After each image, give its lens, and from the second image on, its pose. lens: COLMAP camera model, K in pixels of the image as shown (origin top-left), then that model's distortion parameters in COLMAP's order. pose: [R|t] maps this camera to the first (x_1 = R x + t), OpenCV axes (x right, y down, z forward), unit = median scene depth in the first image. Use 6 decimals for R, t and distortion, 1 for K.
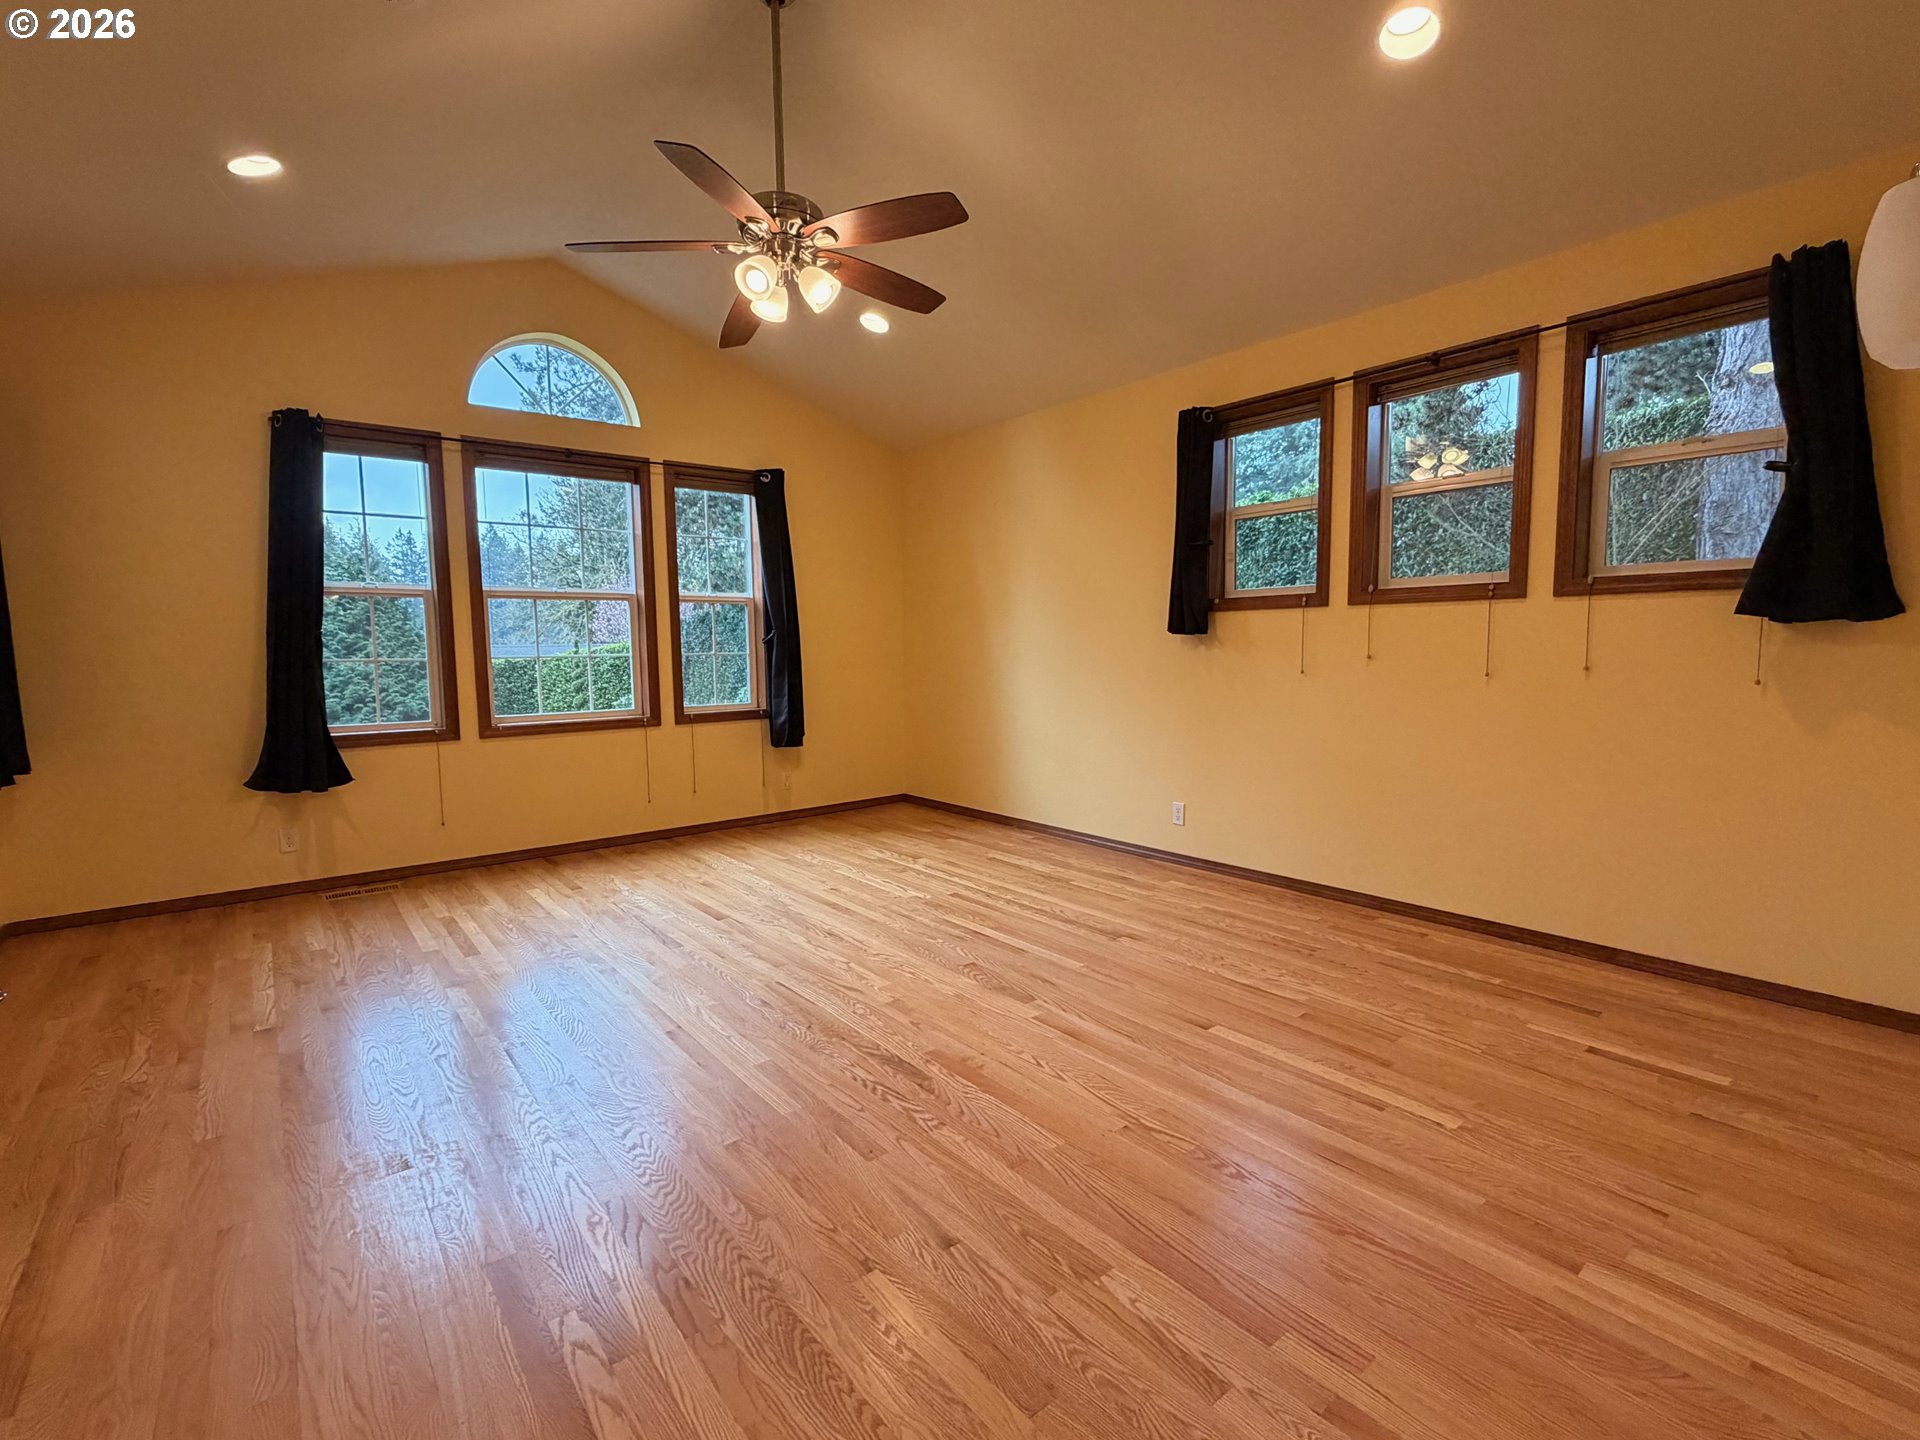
lens RADIAL K [[866.5, 0, 951.1], [0, 866.5, 723.3], [0, 0, 1]] dist [0.003993, -0.000476]
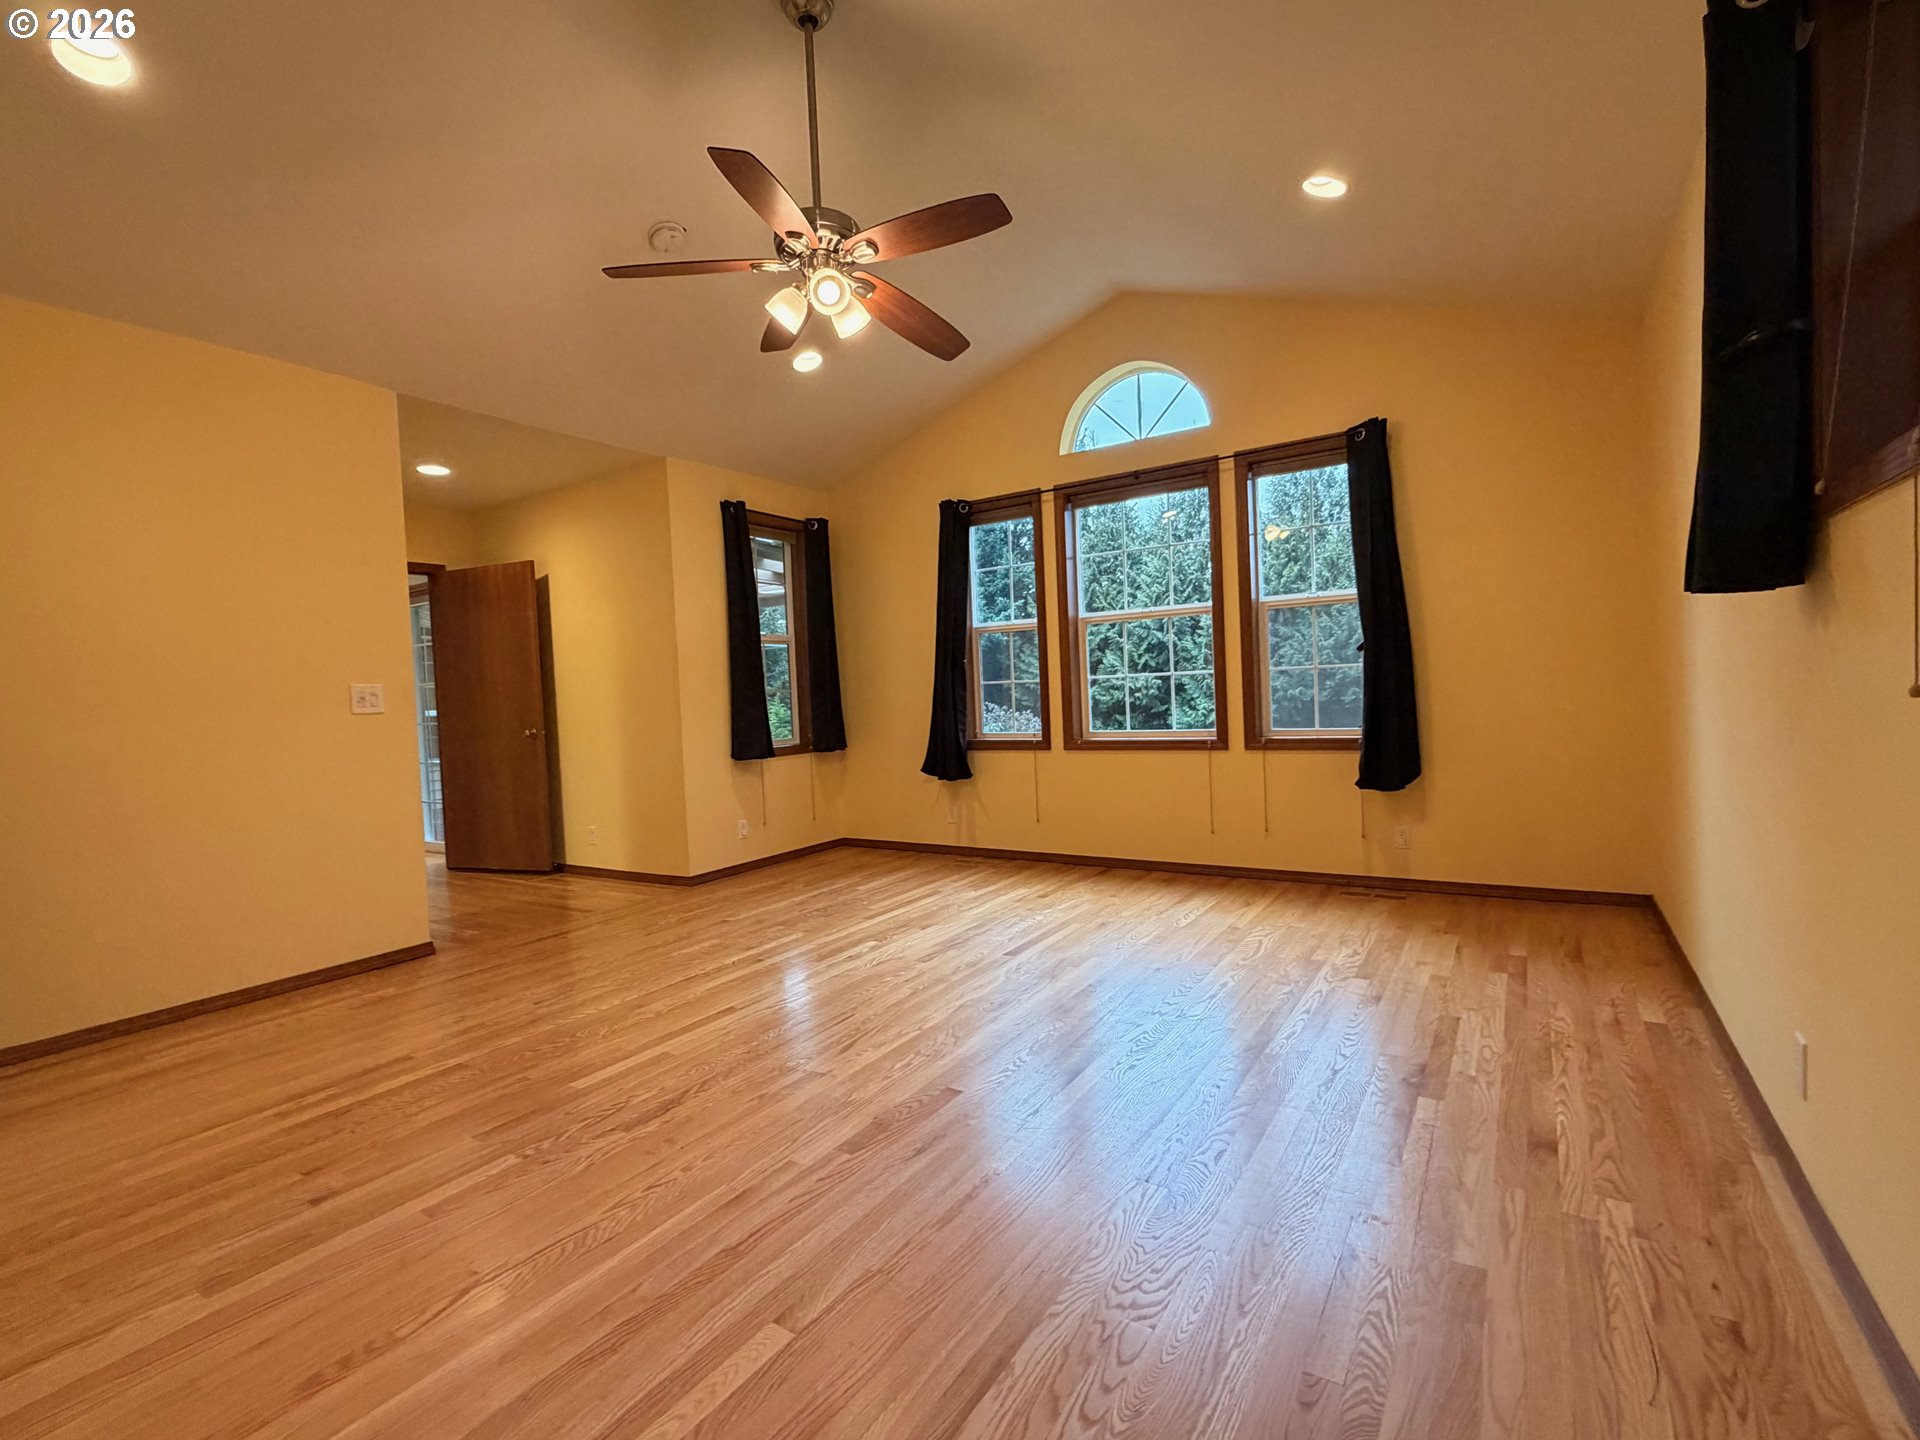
lens RADIAL K [[866.5, 0, 957.3], [0, 866.5, 728.7], [0, 0, 1]] dist [0.003993, -0.000476]
pose [[0.321757, 0.041668, -0.945905, 0.526562], [-0.046228, 0.998531, 0.028261, -0.039051], [0.945693, 0.034634, 0.323211, 0.555392]]
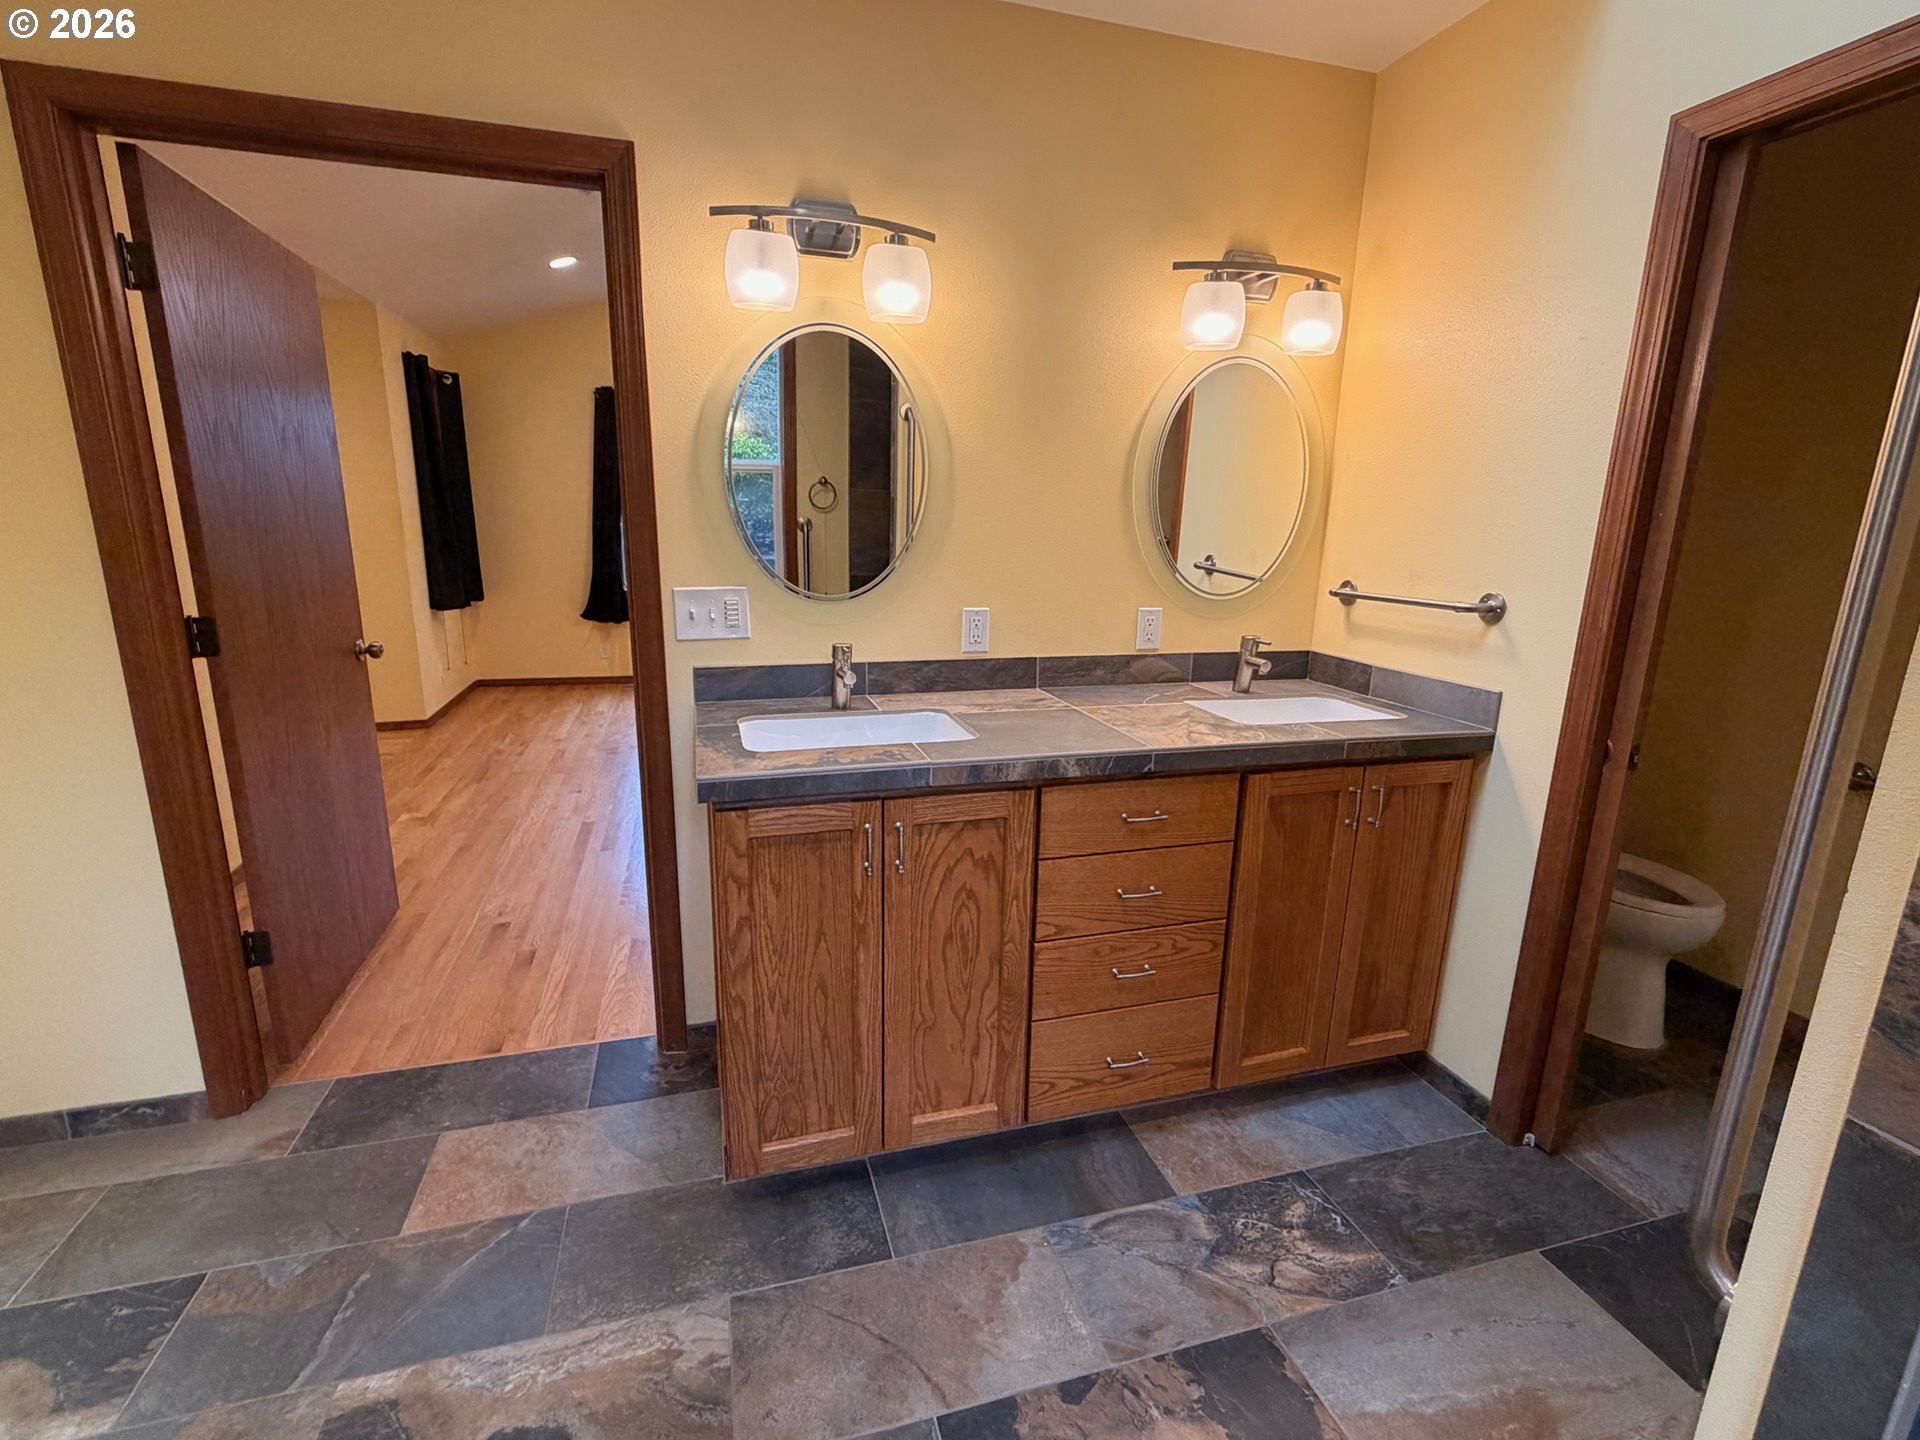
lens RADIAL K [[866.5, 0, 959.0], [0, 866.5, 716.8], [0, 0, 1]] dist [0.003993, -0.000476]
pose [[0.927669, 0.113173, -0.355841, 0.475136], [-0.064389, 0.987171, 0.146104, -0.027598], [0.367811, -0.112624, 0.923055, -0.302418]]
